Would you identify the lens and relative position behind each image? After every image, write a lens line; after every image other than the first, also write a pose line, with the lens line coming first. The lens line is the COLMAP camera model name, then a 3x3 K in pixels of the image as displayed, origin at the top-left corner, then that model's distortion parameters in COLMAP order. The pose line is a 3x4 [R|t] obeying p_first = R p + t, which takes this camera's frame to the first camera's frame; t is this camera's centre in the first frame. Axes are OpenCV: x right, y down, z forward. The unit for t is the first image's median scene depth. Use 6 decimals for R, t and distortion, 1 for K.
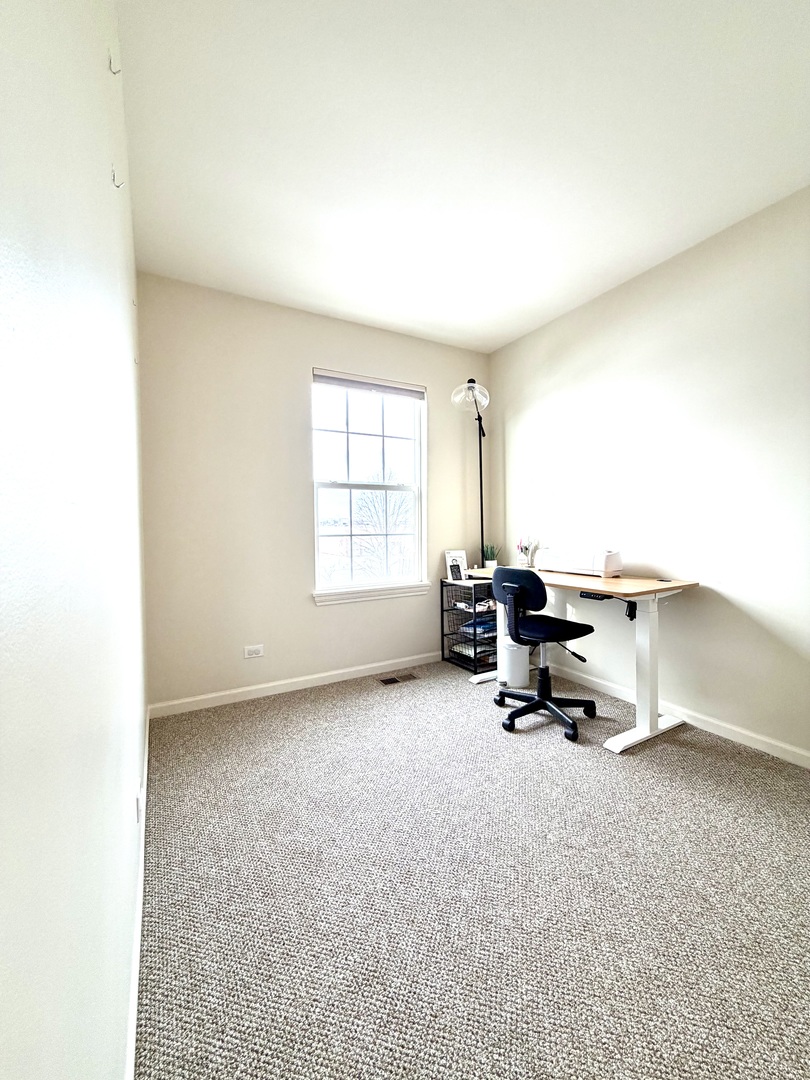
lens RADIAL K [[430.3, 0, 403.6], [0, 430.3, 536.8], [0, 0, 1]] dist [-0.000410, -0.000089]
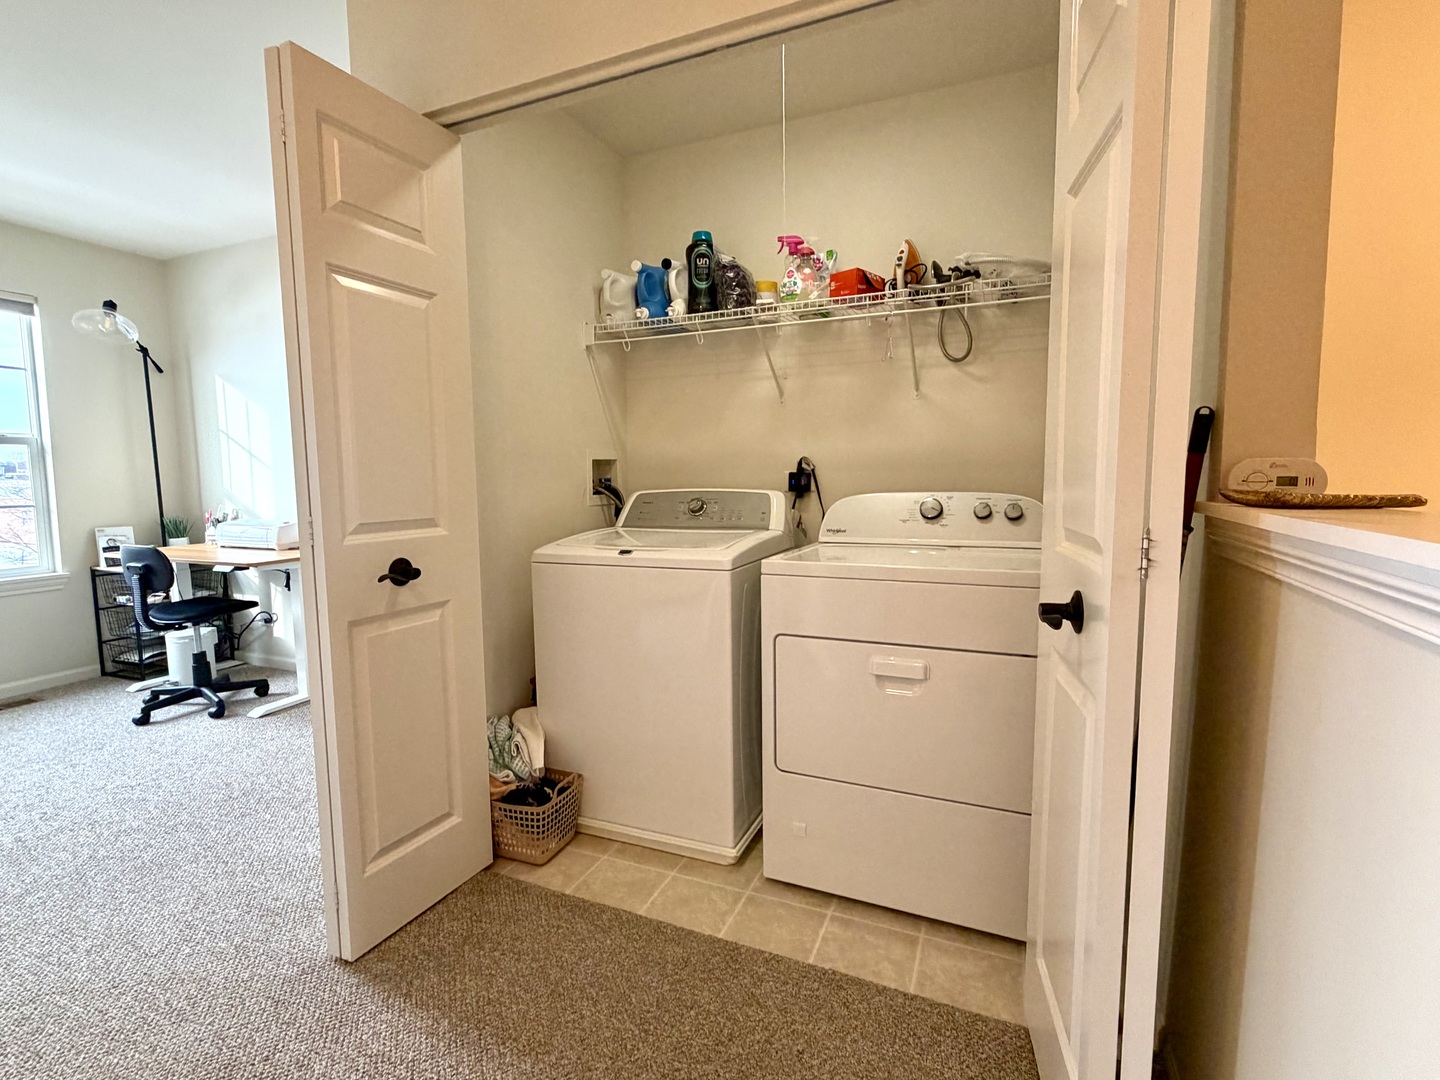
lens RADIAL K [[686.3, 0, 714.7], [0, 686.3, 540.0], [0, 0, 1]] dist [0.004149, 0.000793]
pose [[0.805691, -0.053409, 0.589923, 0.276629], [0.014647, 0.997419, 0.070298, -0.015498], [-0.592155, -0.047998, 0.804394, -0.620572]]
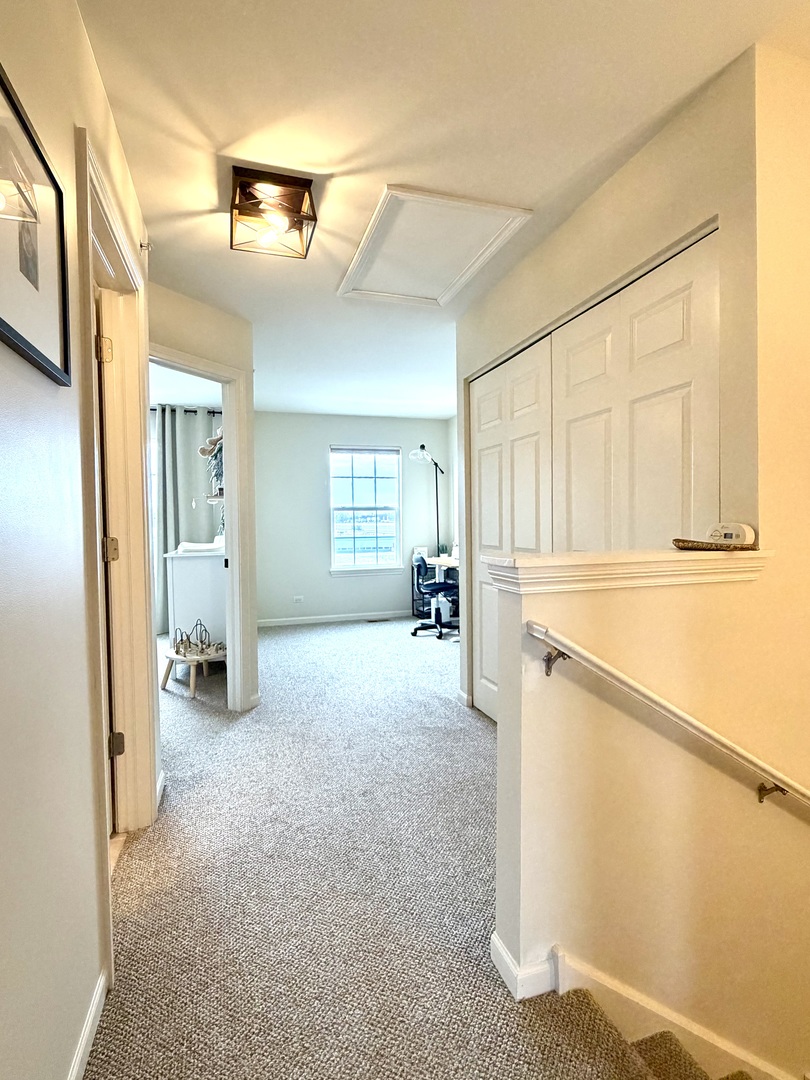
lens RADIAL K [[545.0, 0, 405.0], [0, 545.0, 540.0], [0, 0, 1]] dist [-0.000186, 0.000086]
pose [[0.976916, 0.004939, -0.213567, 0.541345], [-0.002893, 0.999947, 0.009888, -0.016676], [0.213605, -0.009042, 0.976878, -1.079726]]
